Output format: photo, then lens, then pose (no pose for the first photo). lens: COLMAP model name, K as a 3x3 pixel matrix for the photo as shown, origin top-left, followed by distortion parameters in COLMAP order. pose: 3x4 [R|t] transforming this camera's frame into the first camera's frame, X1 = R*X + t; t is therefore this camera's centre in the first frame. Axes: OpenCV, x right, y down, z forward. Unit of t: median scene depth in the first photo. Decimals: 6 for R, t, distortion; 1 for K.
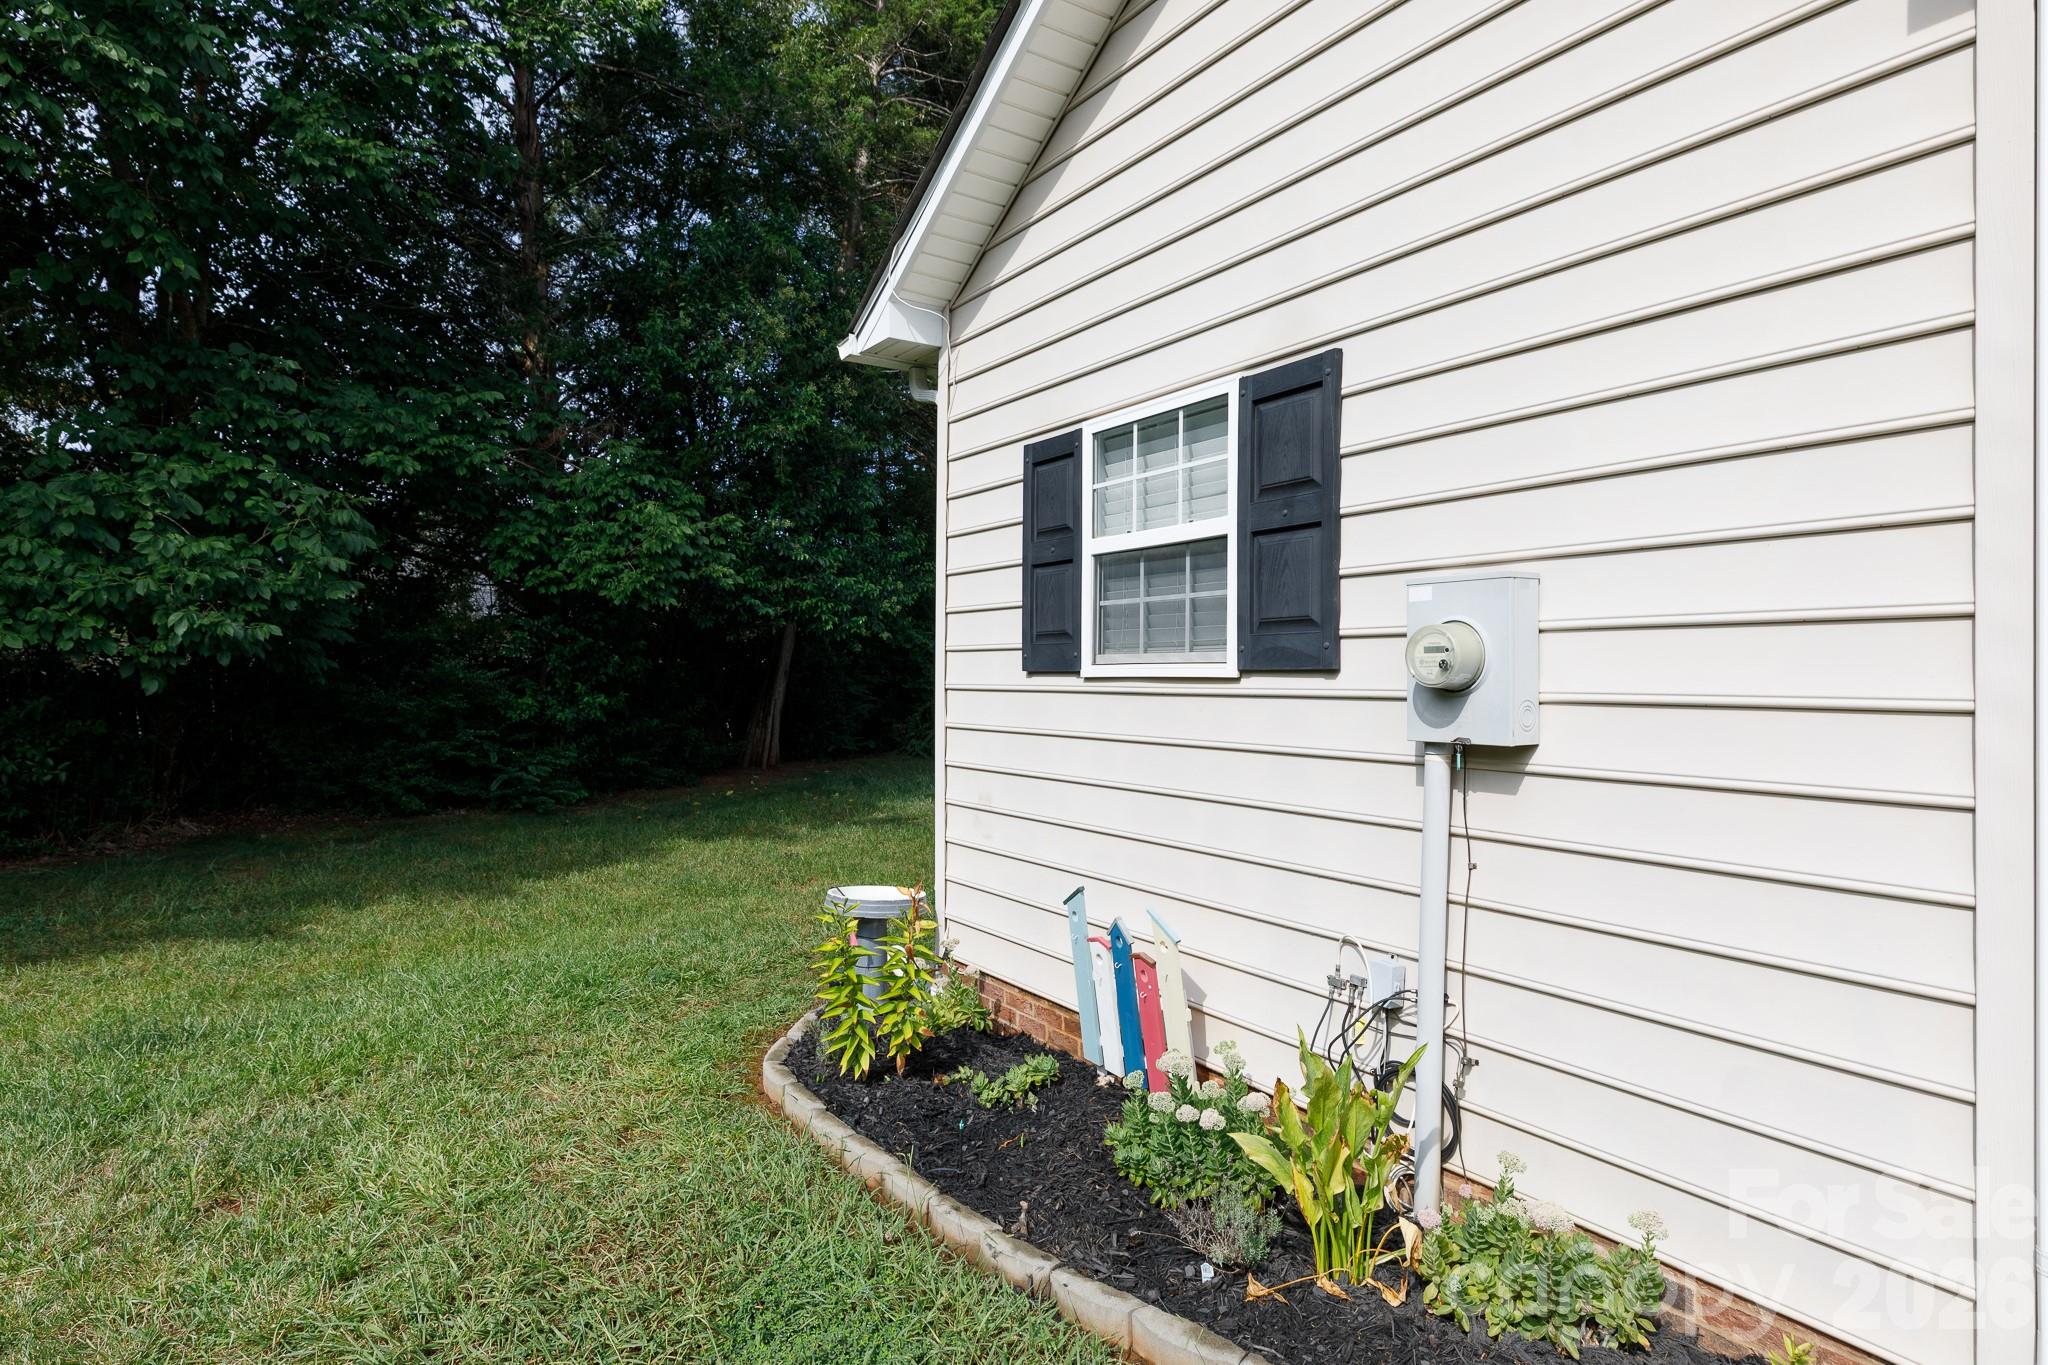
lens RADIAL K [[1129.7, 0, 1024.0], [0, 1129.7, 682.5], [0, 0, 1]] dist [0.002469, 0.000287]
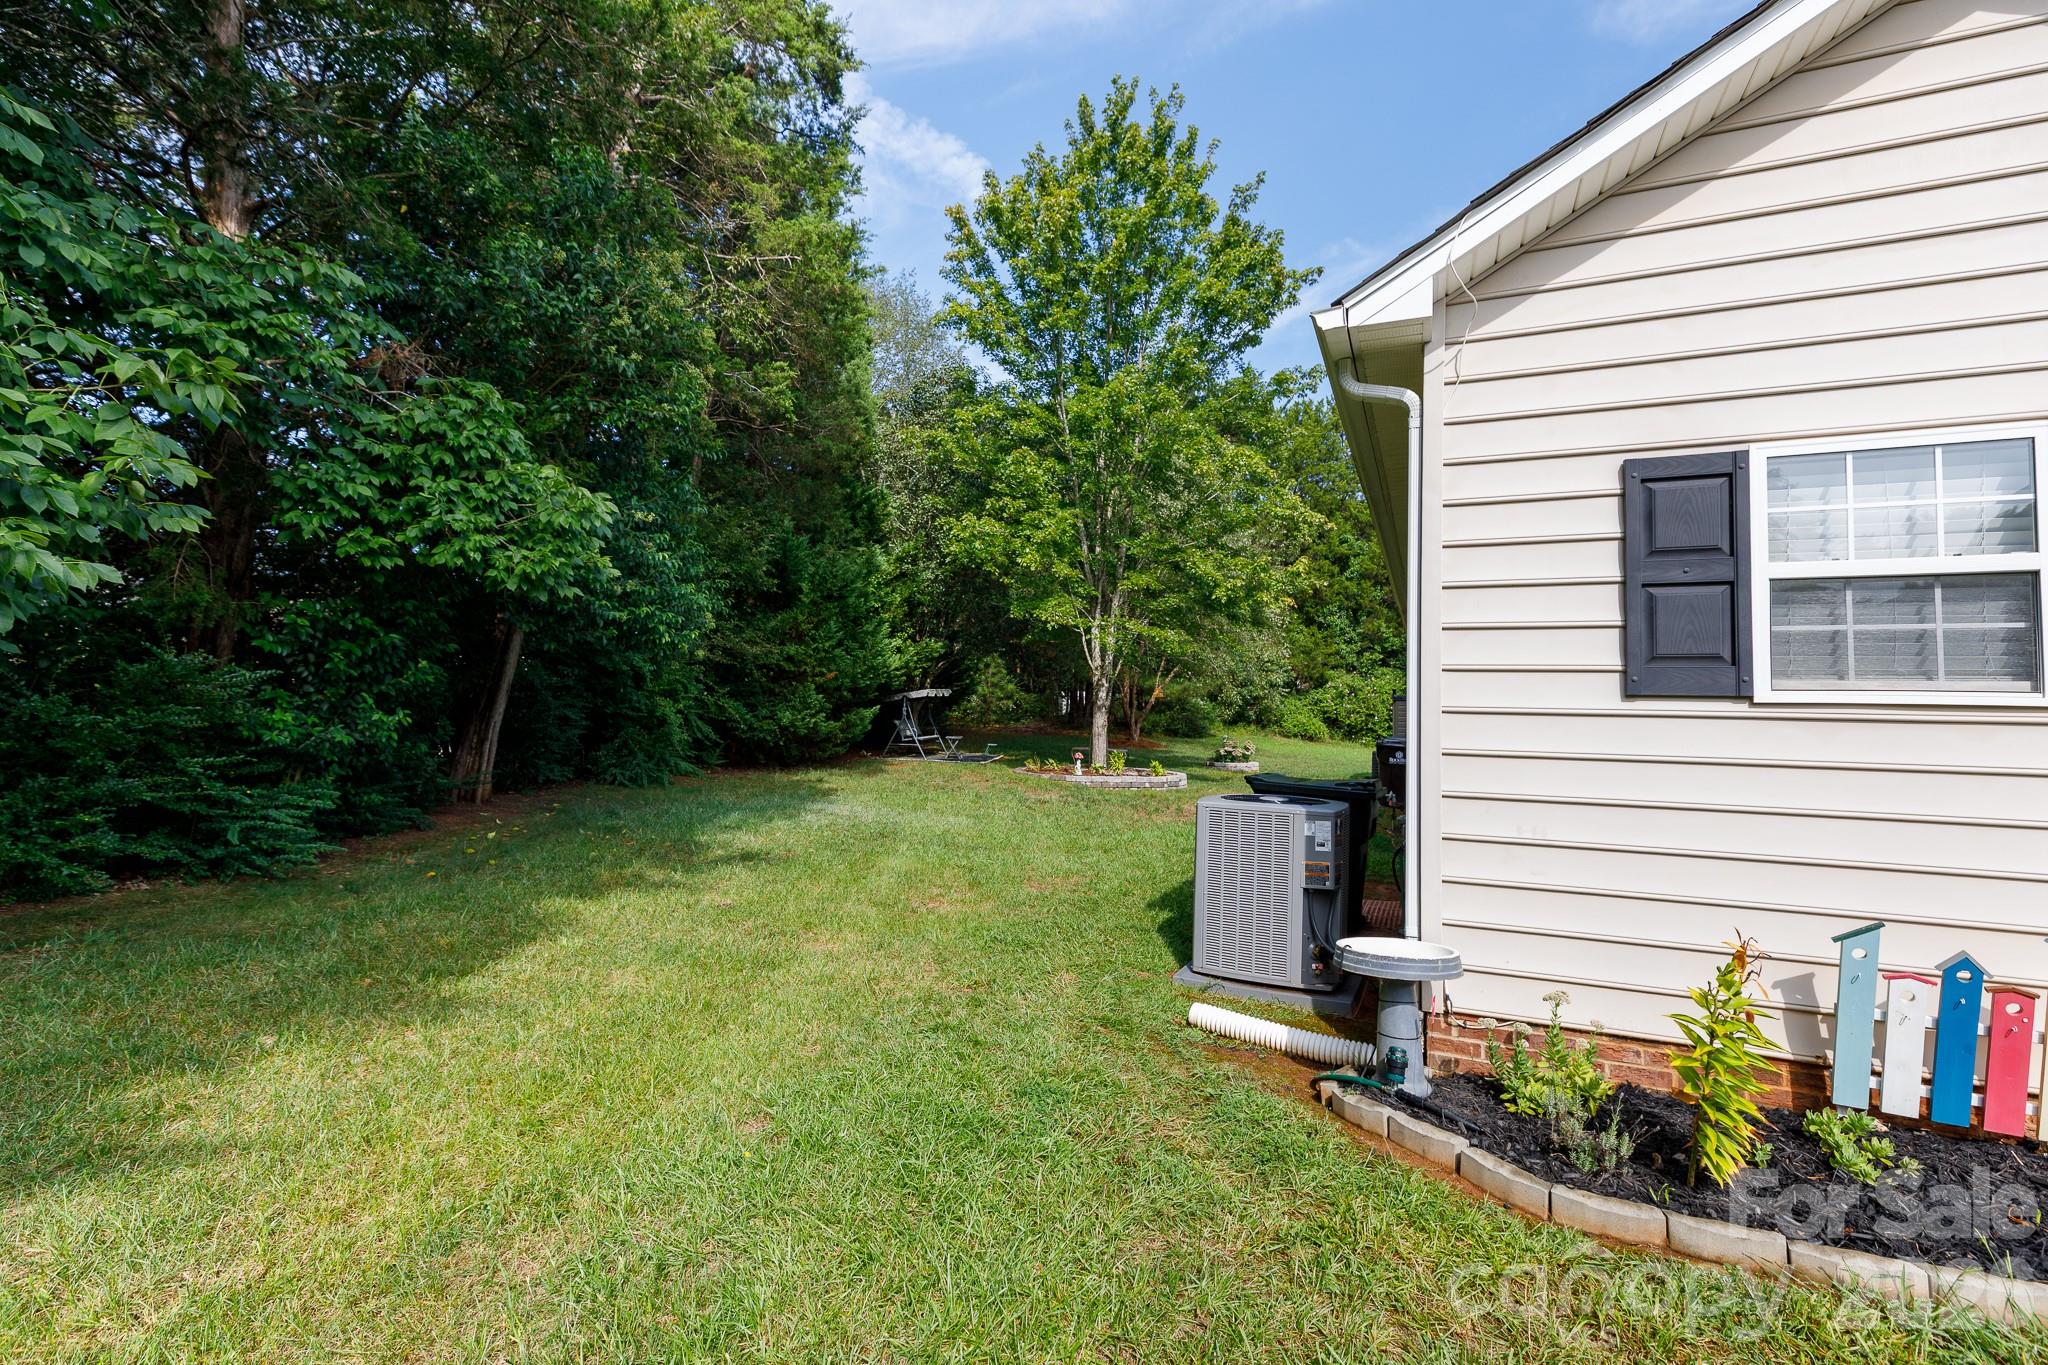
lens RADIAL K [[931.0, 0, 1026.4], [0, 931.0, 672.9], [0, 0, 1]] dist [0.010152, -0.000073]
pose [[0.841413, 0.044660, 0.538544, -0.839763], [-0.020173, 0.998480, -0.051285, 0.022161], [-0.540016, 0.032288, 0.841035, 0.607622]]
